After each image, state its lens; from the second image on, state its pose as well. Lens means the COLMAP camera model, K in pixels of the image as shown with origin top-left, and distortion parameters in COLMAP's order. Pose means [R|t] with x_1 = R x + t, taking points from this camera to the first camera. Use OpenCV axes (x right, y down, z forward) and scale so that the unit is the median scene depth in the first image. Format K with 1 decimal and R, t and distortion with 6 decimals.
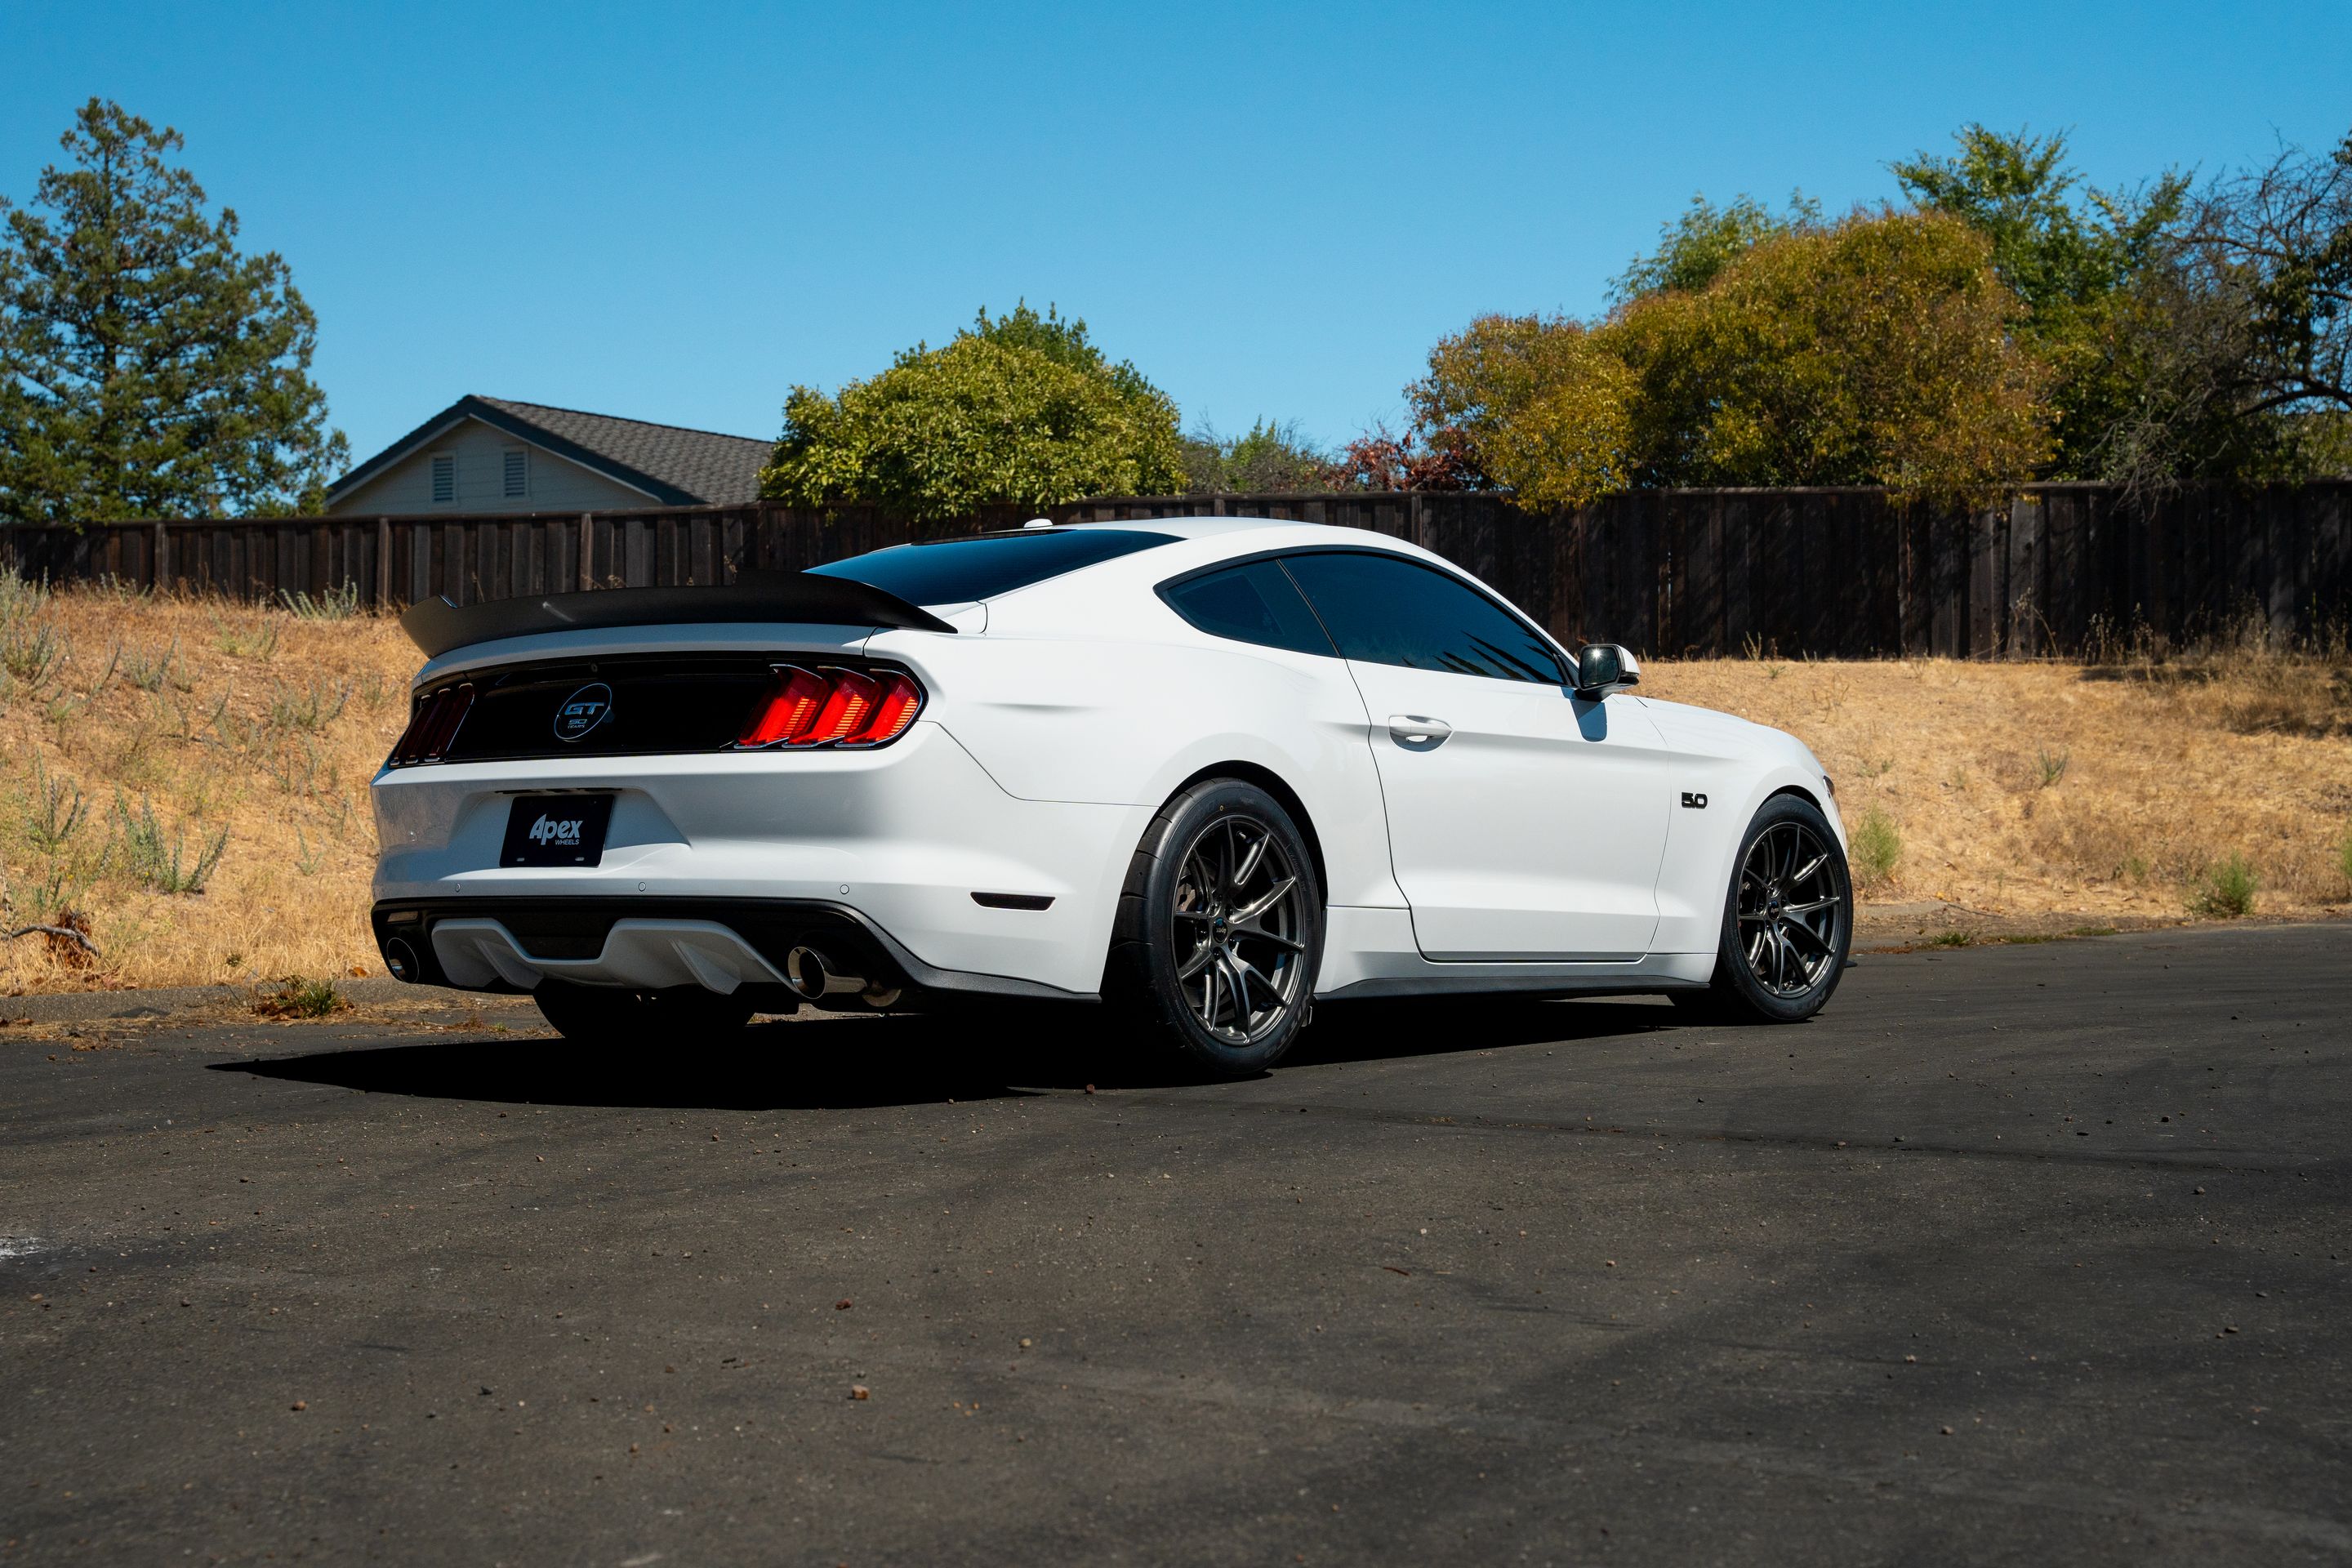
lens RADIAL K [[3234.7, 0, 1187.7], [0, 3234.7, 781.5], [0, 0, 1]] dist [0.077546, 0.000000]
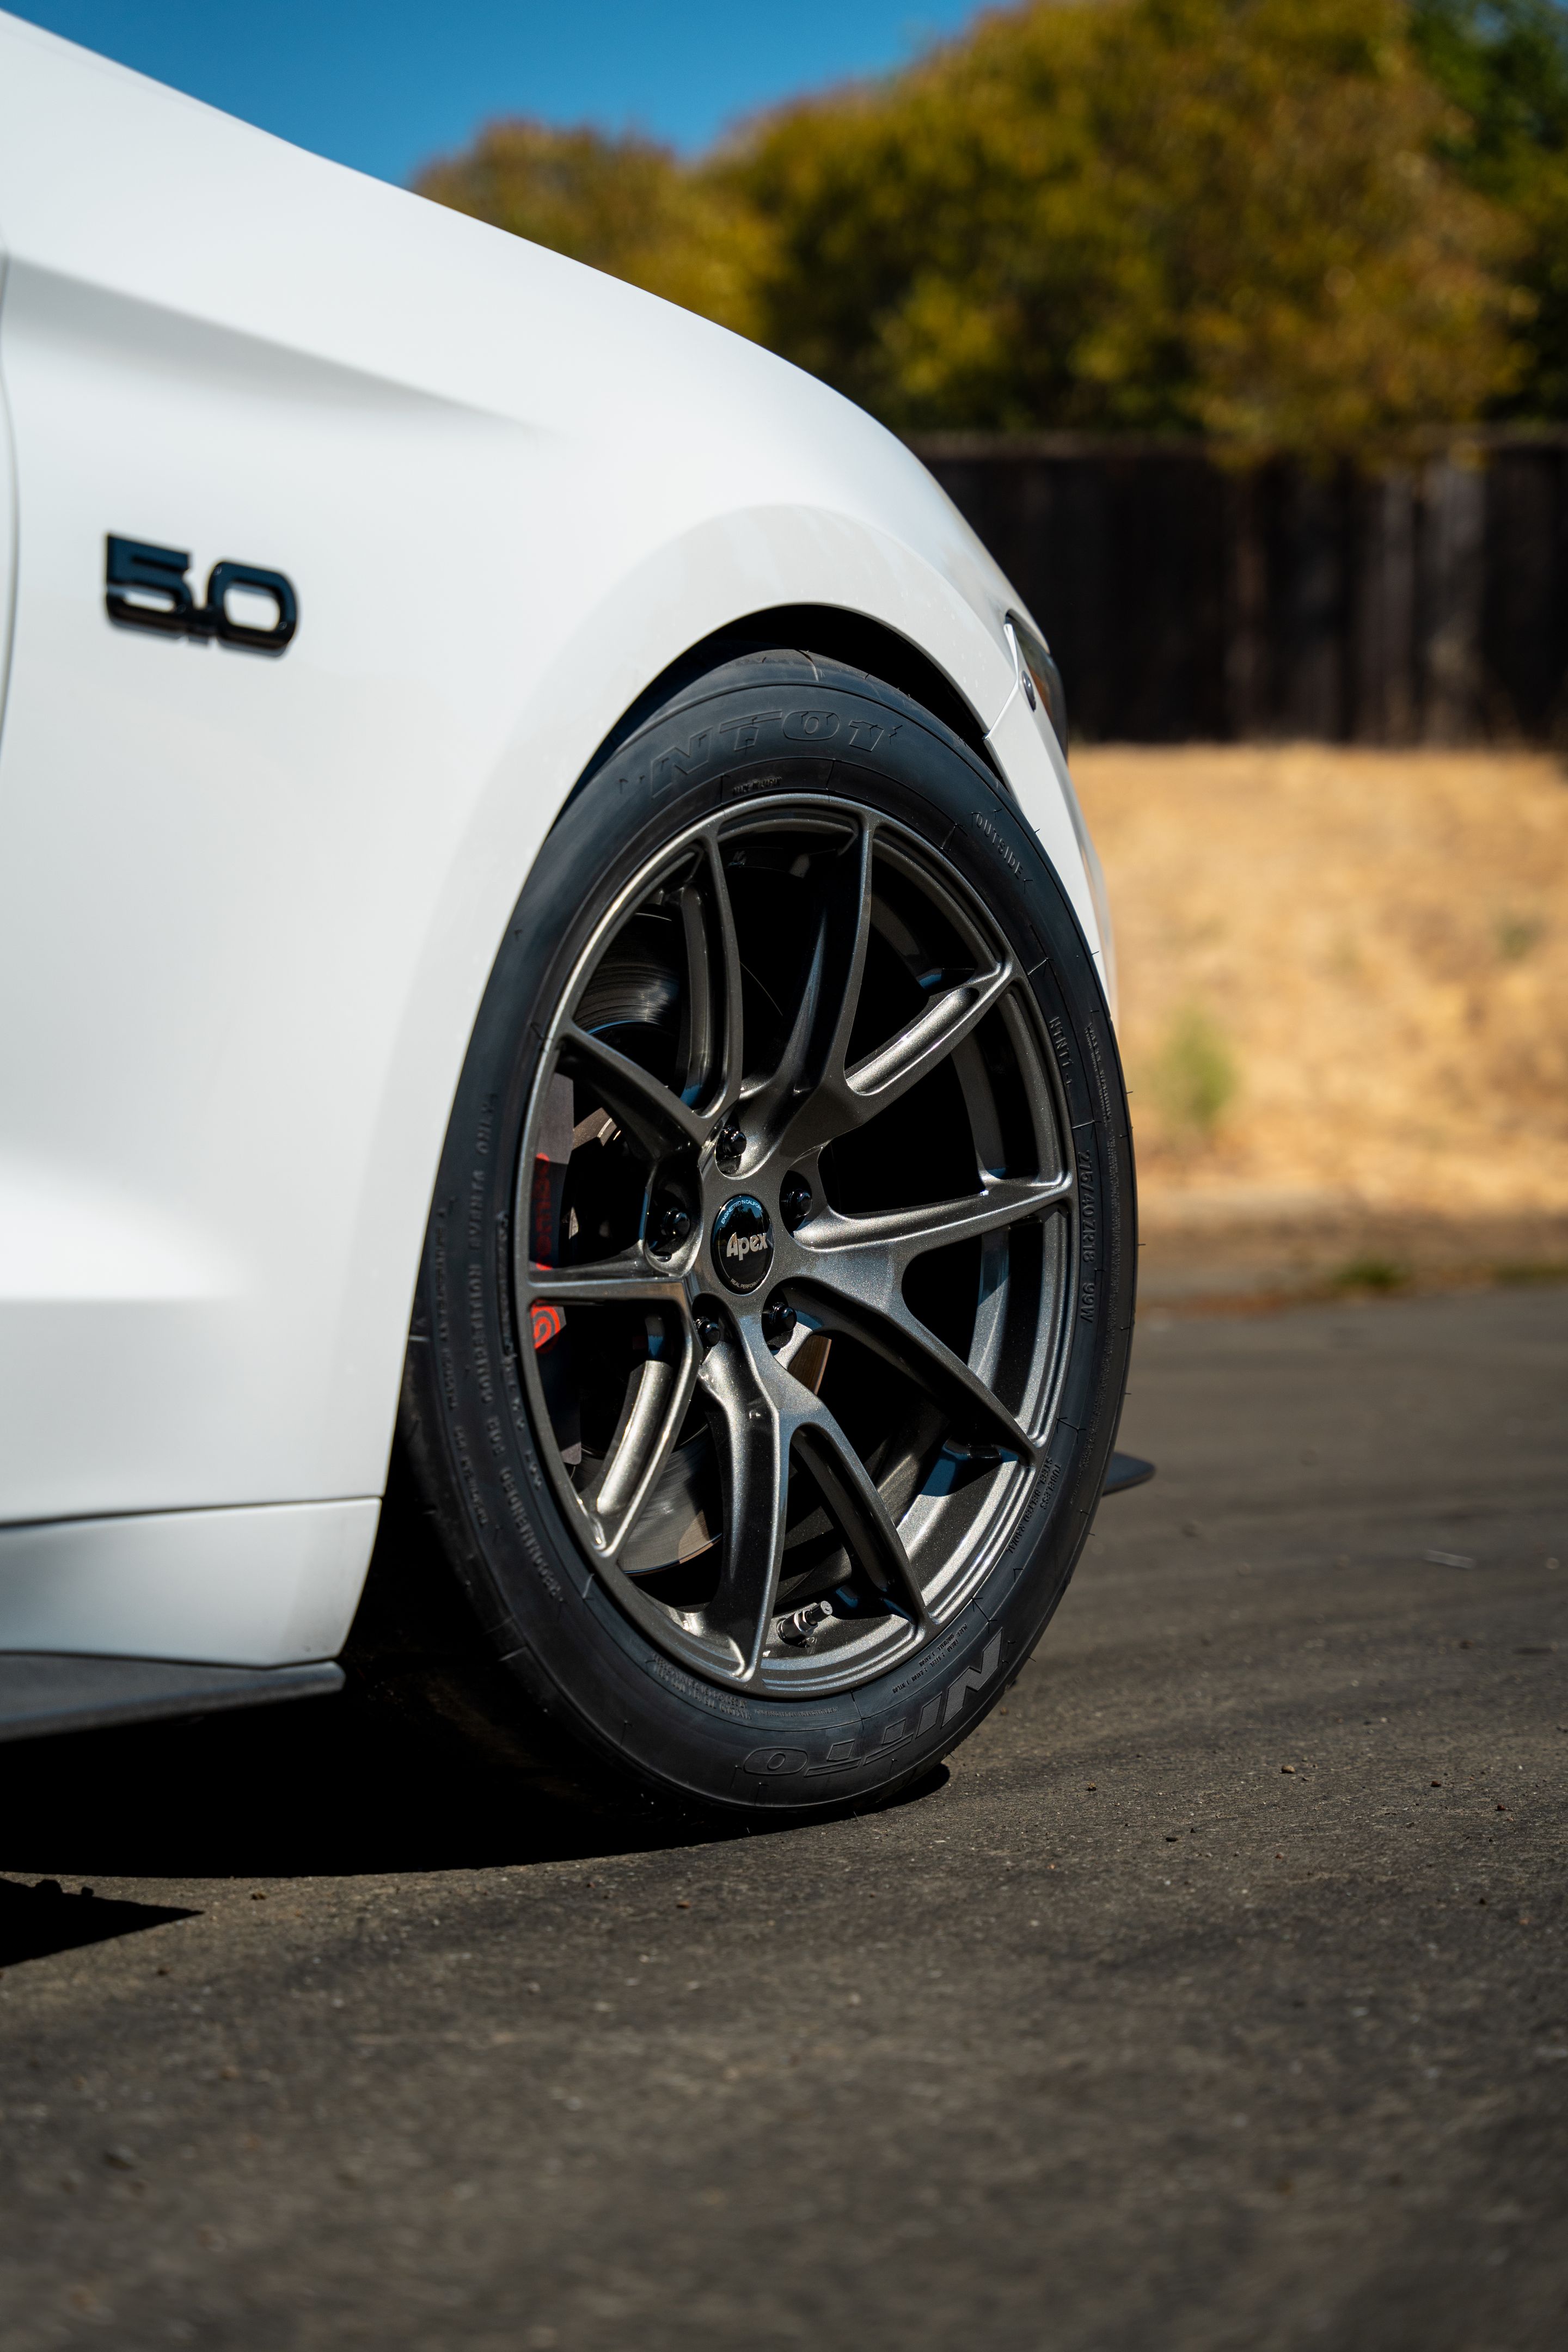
lens RADIAL K [[4498.4, 0, 775.0], [0, 4498.4, 1180.3], [0, 0, 1]] dist [0.326965, 0.000000]
pose [[0.992928, -0.001165, 0.118708, 0.068884], [-0.003100, 0.999356, 0.035737, 0.011884], [-0.118674, -0.035852, 0.992286, 0.333672]]
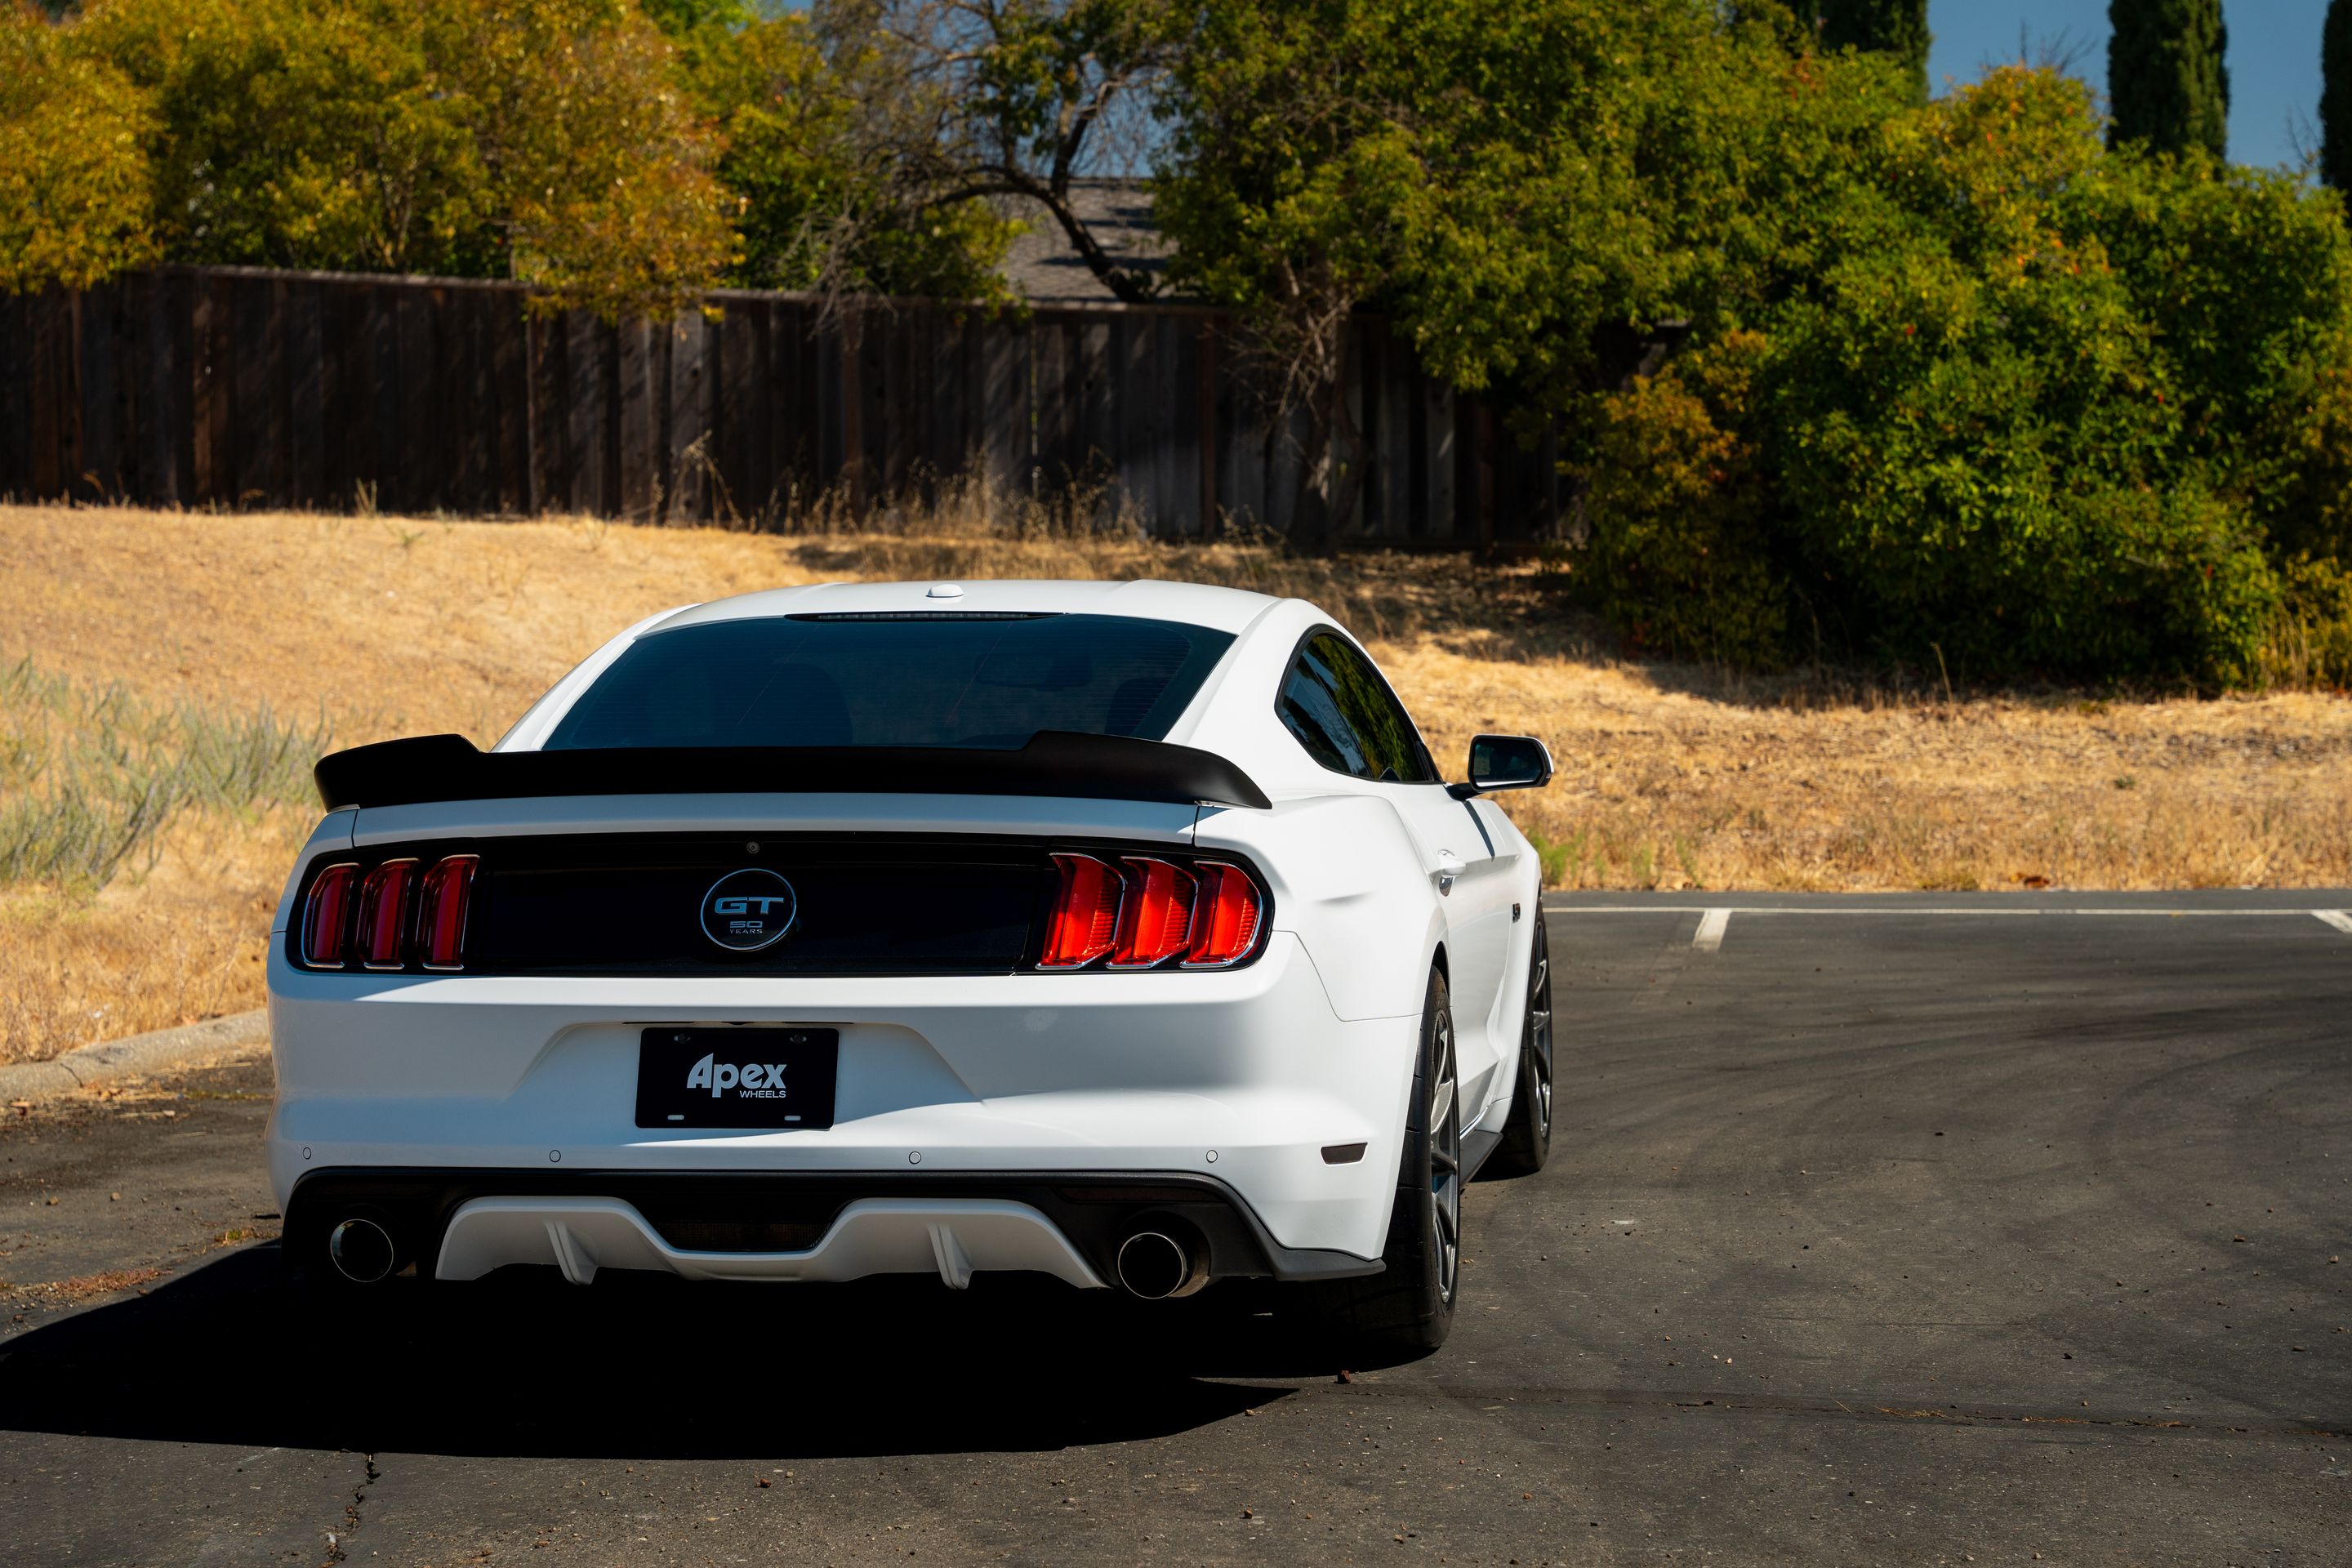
lens RADIAL K [[4498.4, 0, 1193.4], [0, 4498.4, 745.8], [0, 0, 1]] dist [0.326965, 0.000000]
pose [[0.882197, -0.004893, 0.470855, -0.194994], [-0.012269, 0.999368, 0.033373, -0.031710], [-0.470721, -0.035218, 0.881579, 0.019084]]
